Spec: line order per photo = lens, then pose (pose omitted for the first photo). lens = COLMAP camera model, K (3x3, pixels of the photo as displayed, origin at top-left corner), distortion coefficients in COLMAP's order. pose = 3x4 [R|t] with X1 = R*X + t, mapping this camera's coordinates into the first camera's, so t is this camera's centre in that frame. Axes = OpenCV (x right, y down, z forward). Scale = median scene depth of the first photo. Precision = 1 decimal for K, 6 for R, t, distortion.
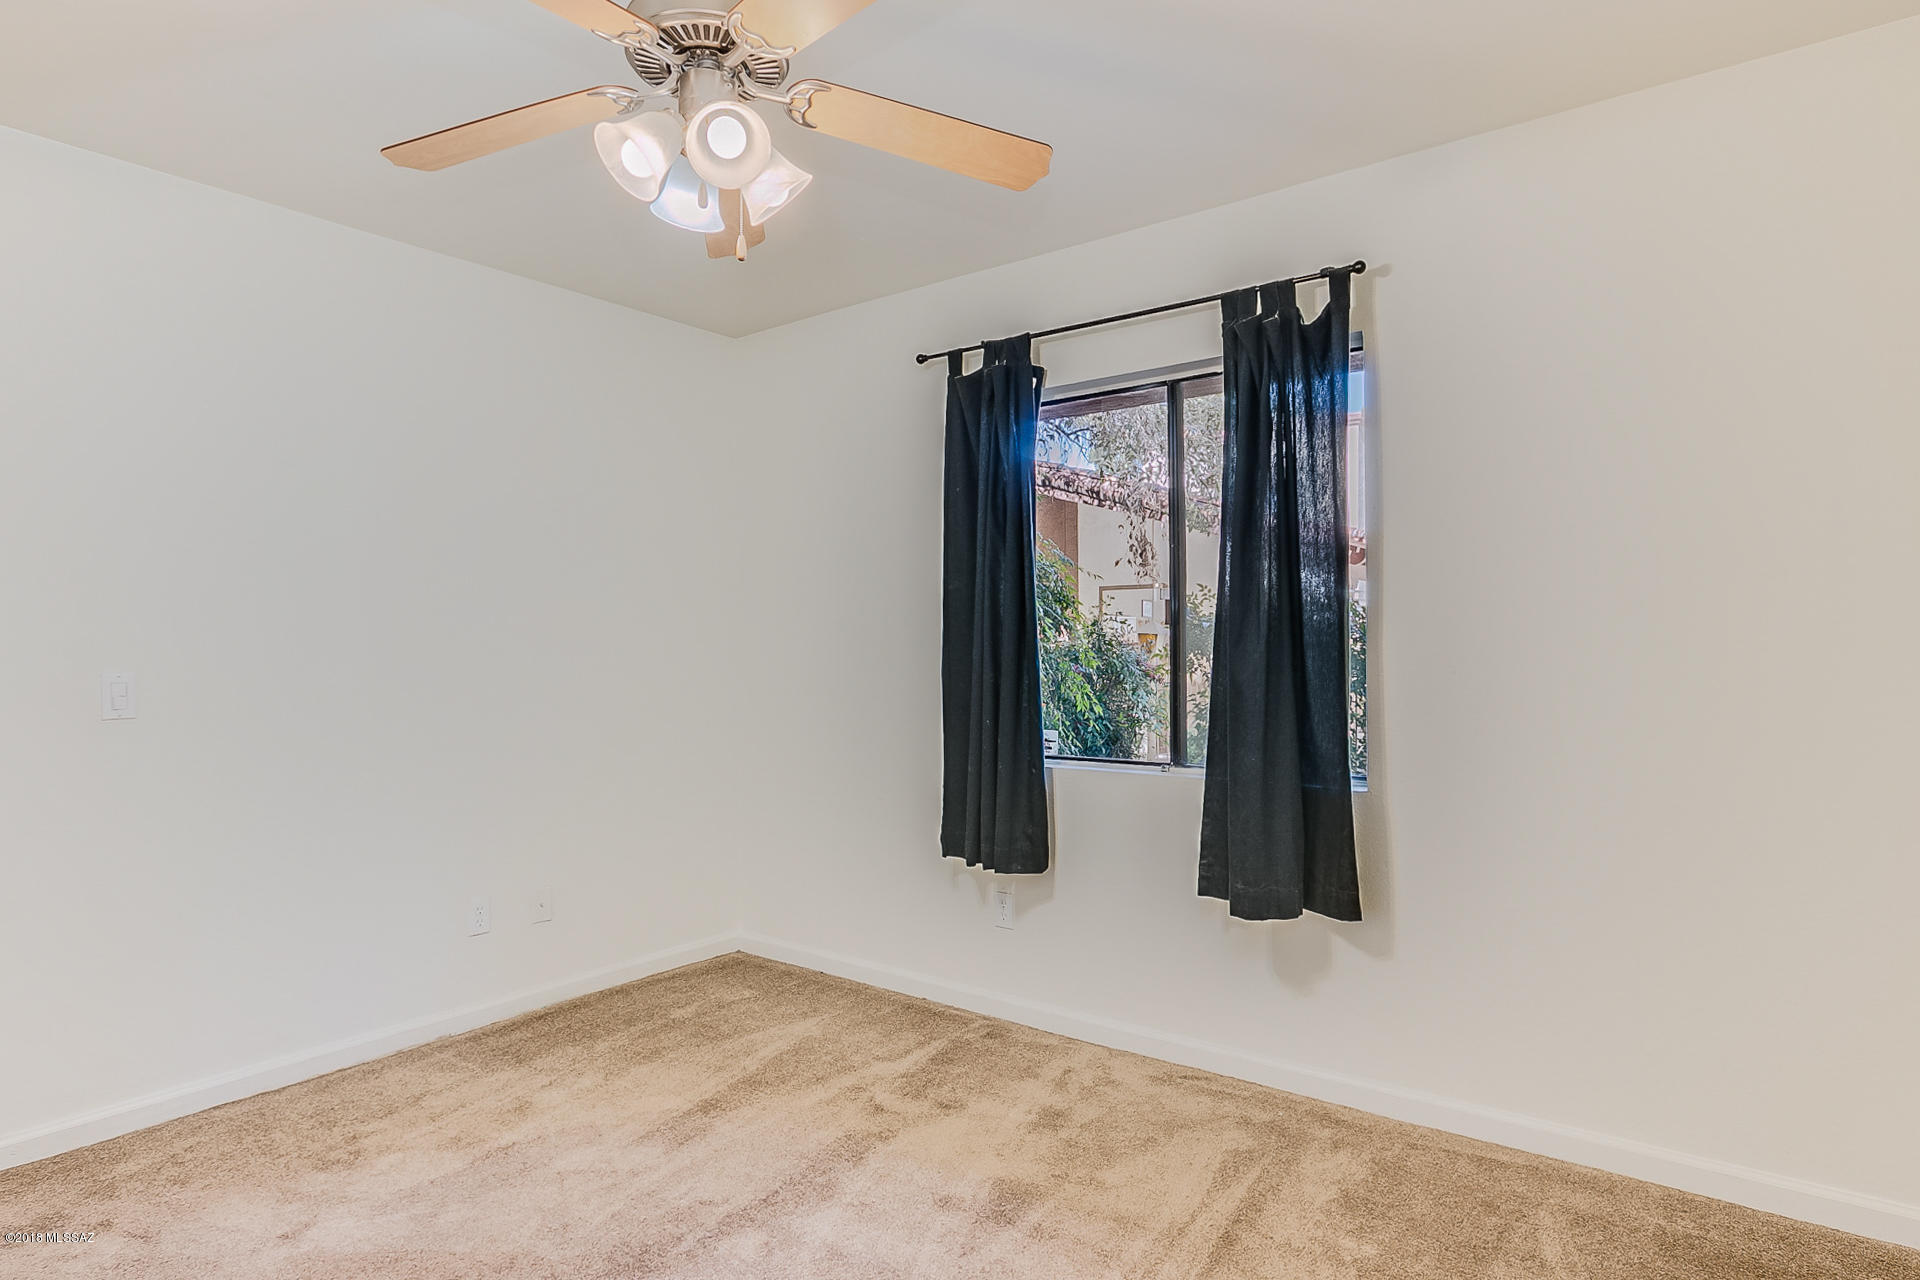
lens RADIAL K [[1052.9, 0, 949.4], [0, 1052.9, 658.8], [0, 0, 1]] dist [-0.015913, 0.001876]
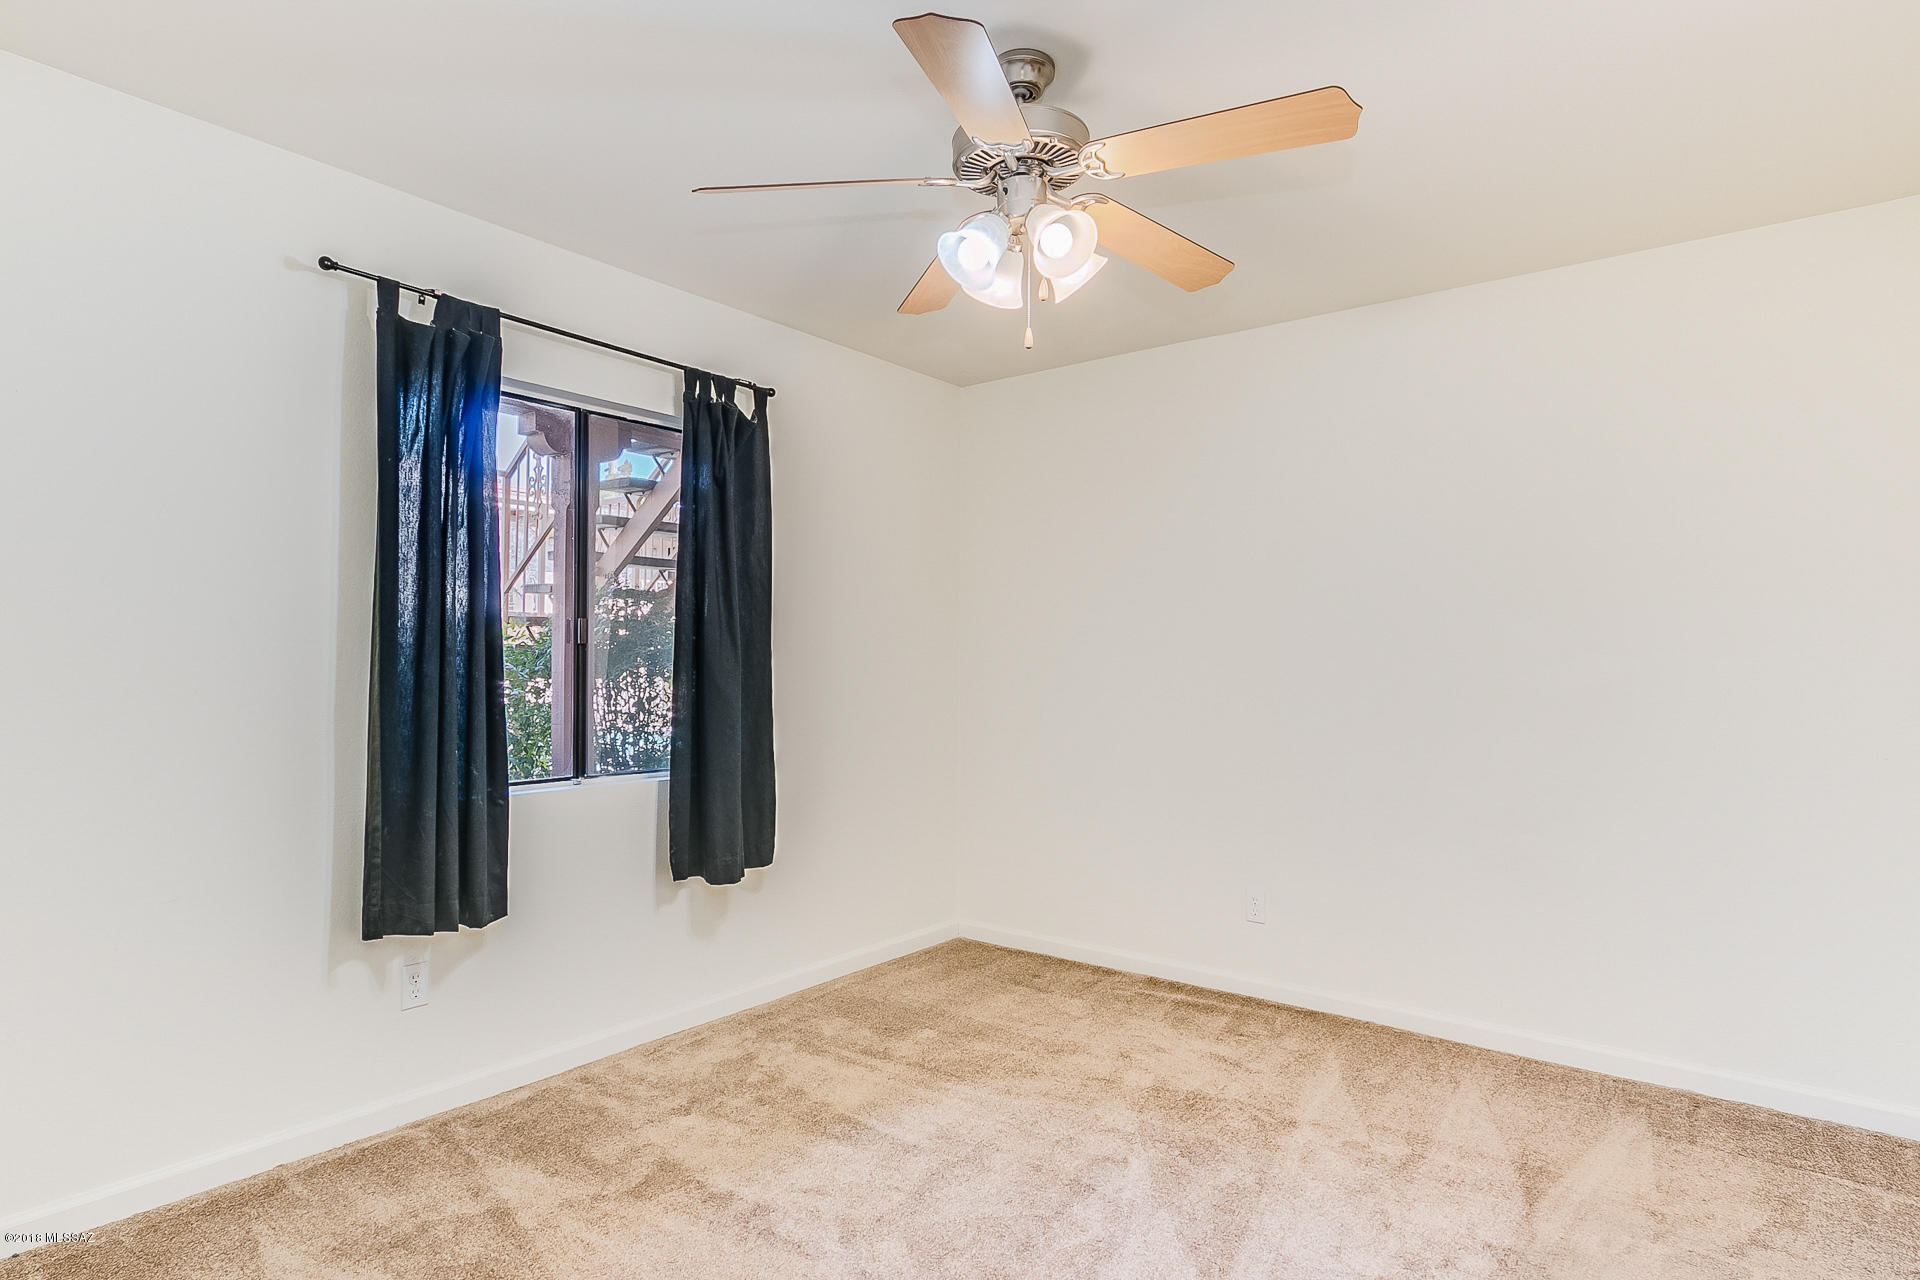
lens RADIAL K [[1008.9, 0, 968.0], [0, 1008.9, 662.7], [0, 0, 1]] dist [-0.001081, -0.001138]
pose [[0.006039, 0.008393, 0.999947, -0.805013], [0.007795, 0.999934, -0.008440, -0.000976], [-0.999951, 0.007846, 0.005973, 0.625258]]
